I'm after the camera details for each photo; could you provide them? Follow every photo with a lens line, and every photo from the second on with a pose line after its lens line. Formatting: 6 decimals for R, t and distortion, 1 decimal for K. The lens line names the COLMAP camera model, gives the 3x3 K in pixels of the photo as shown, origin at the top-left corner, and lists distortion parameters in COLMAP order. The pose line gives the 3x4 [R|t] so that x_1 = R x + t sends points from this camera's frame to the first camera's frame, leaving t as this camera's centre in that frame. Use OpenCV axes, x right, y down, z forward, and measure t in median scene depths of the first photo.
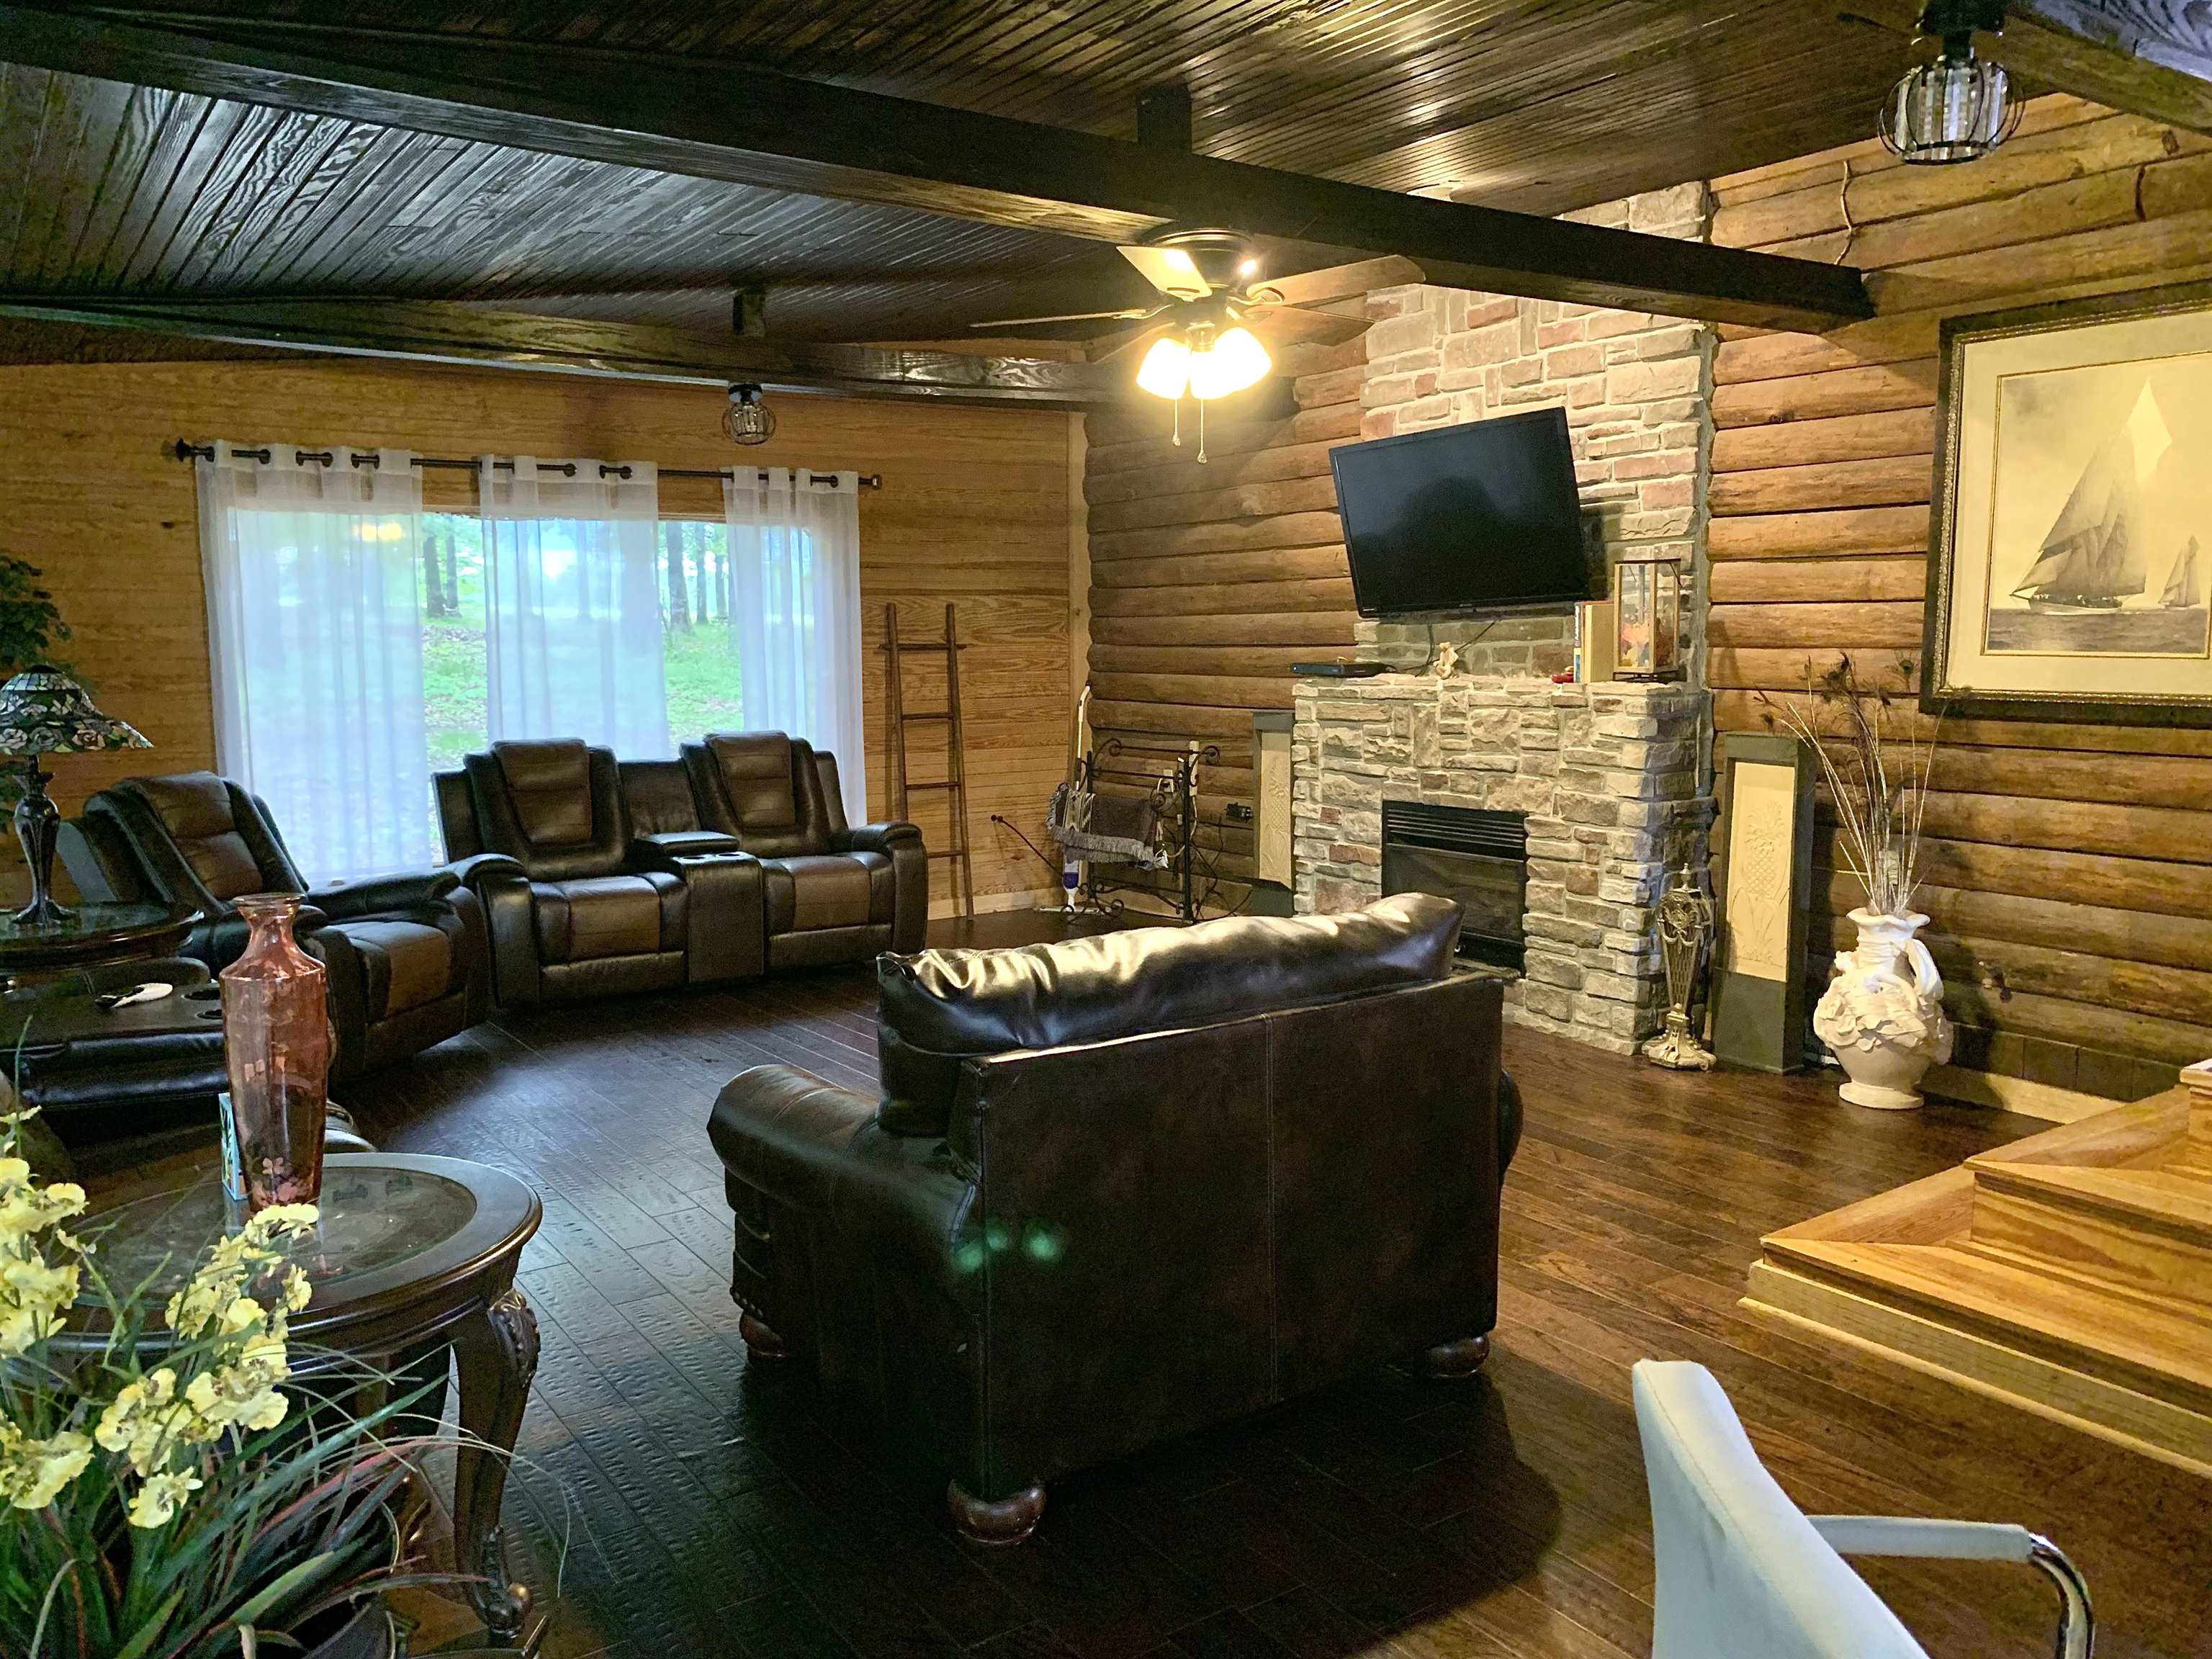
lens RADIAL K [[1697.2, 0, 1101.7], [0, 1697.2, 837.2], [0, 0, 1]] dist [0.077418, -0.075431]
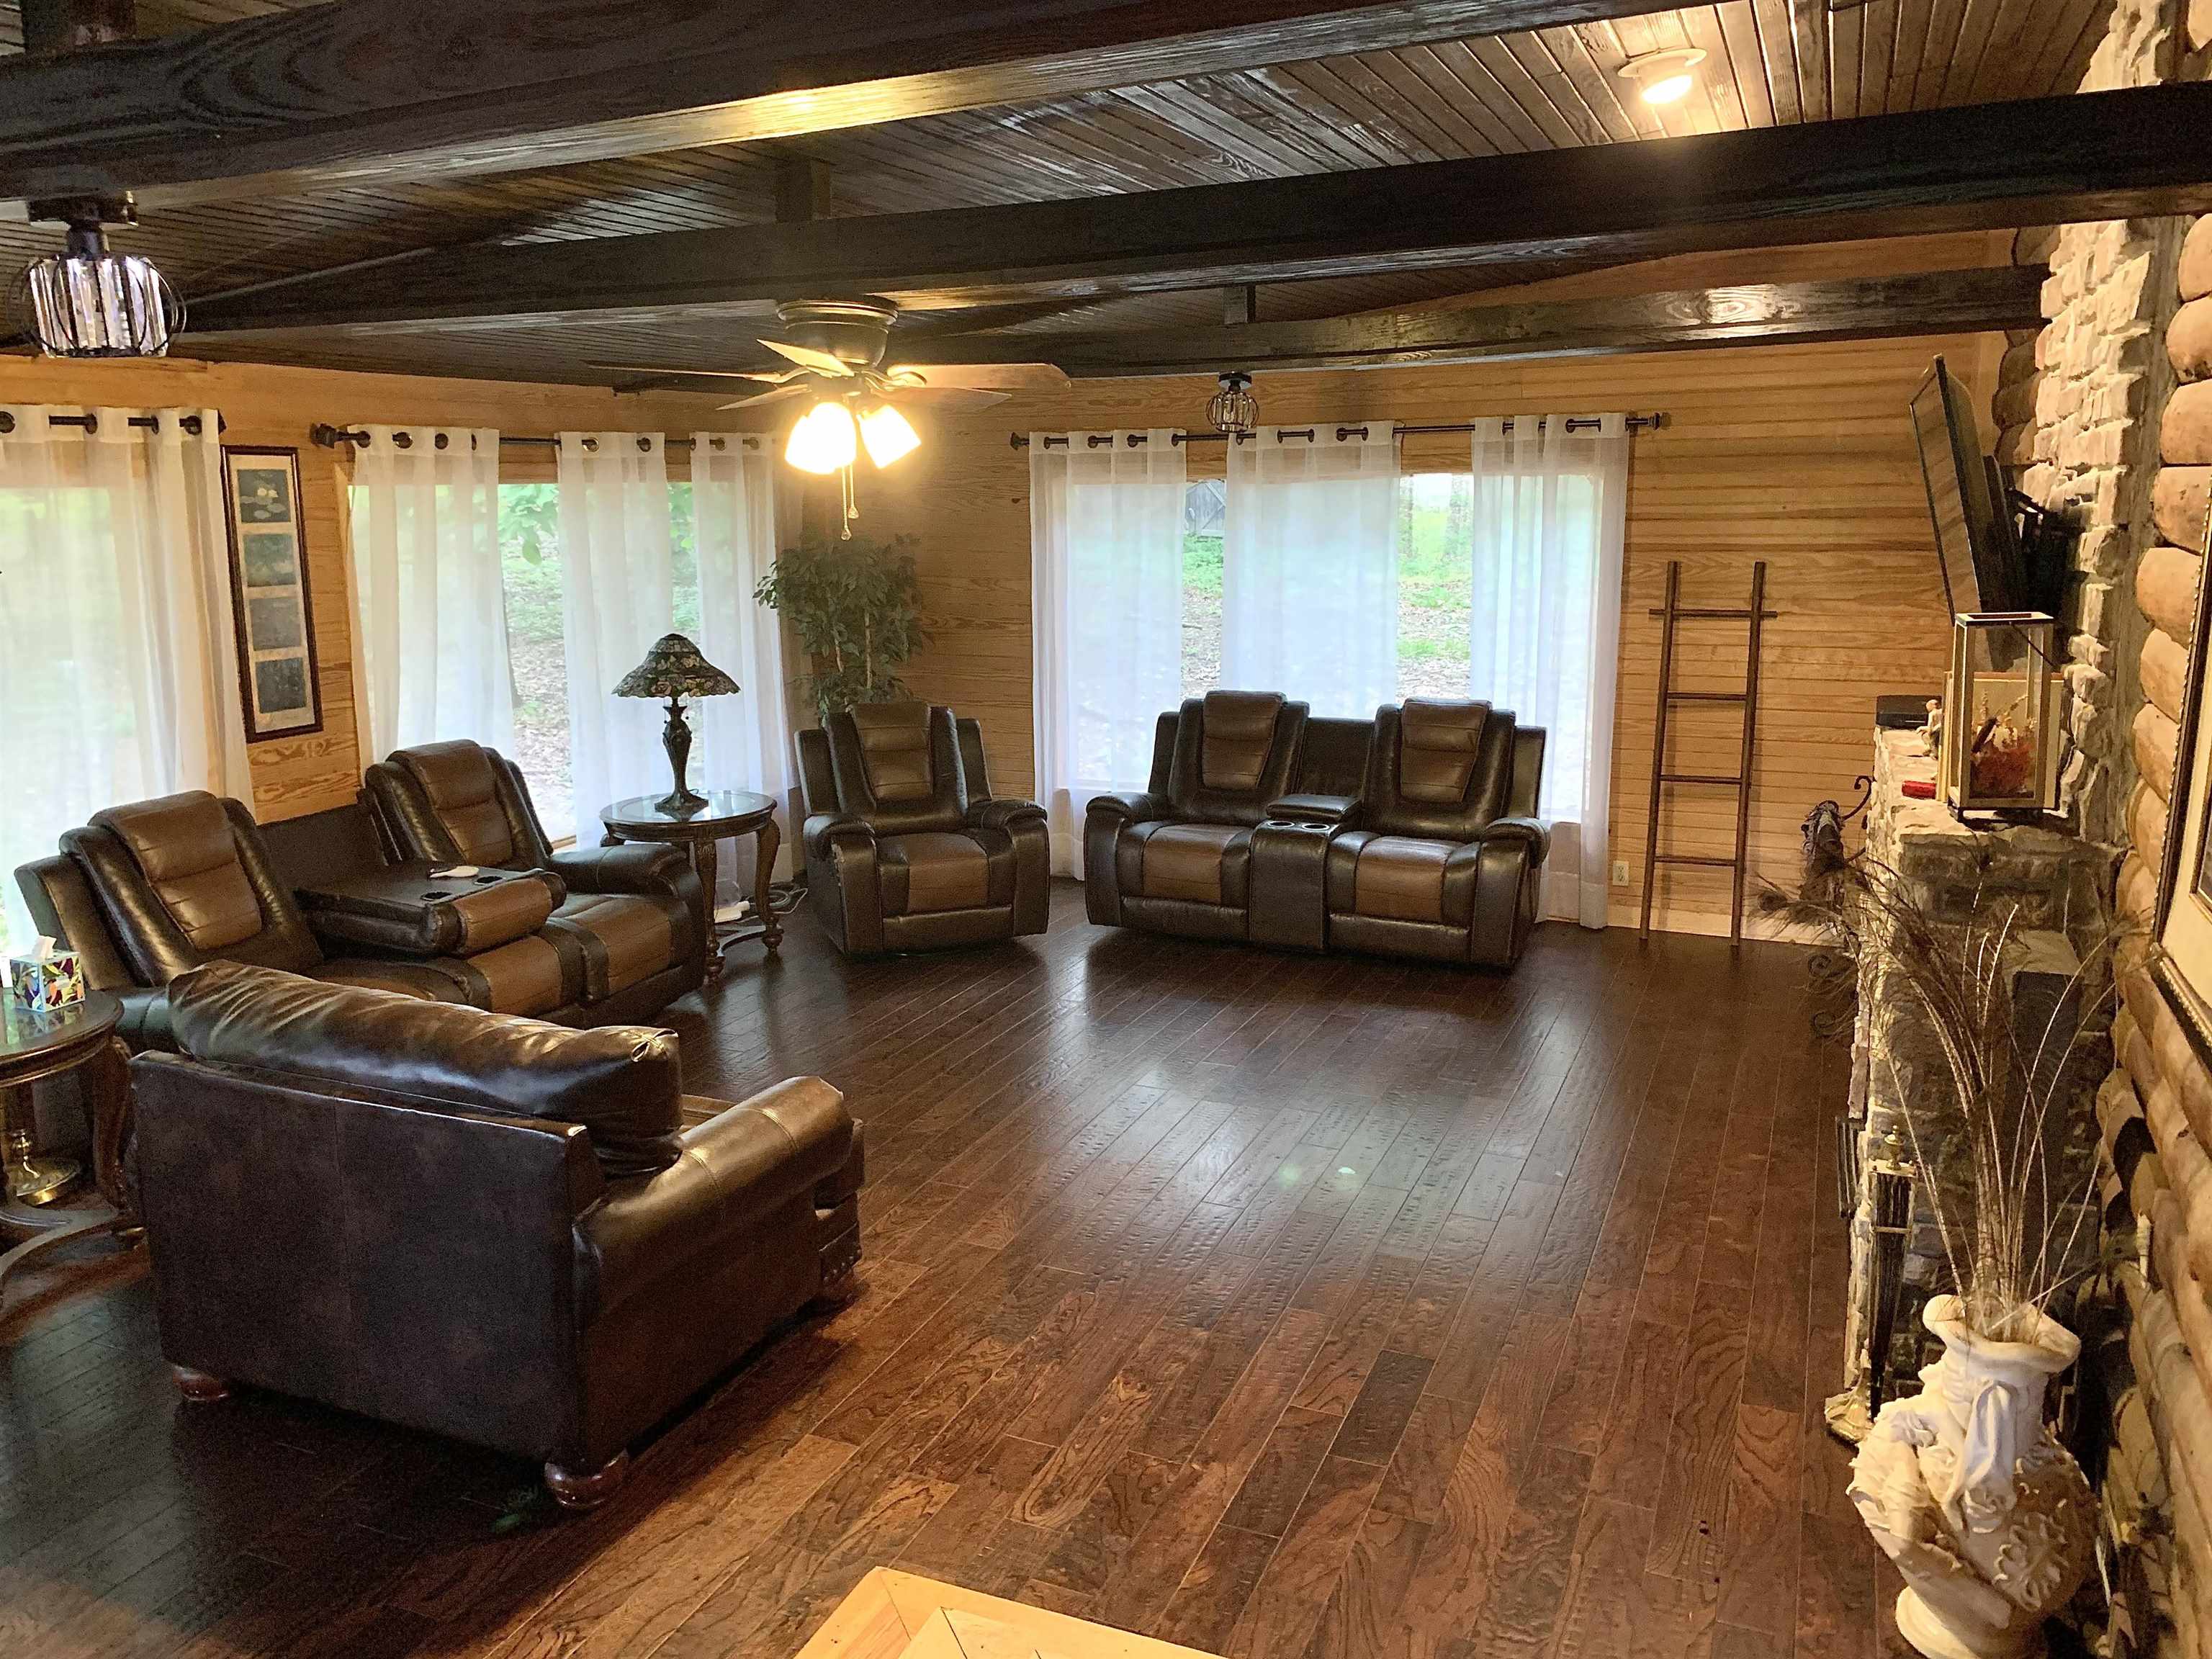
lens RADIAL K [[1697.2, 0, 1093.9], [0, 1697.2, 833.7], [0, 0, 1]] dist [0.077418, -0.075431]
pose [[0.520675, 0.178285, -0.834933, 1.213280], [-0.096351, 0.983976, 0.150025, -0.269459], [0.848301, 0.002332, 0.529509, 0.768776]]
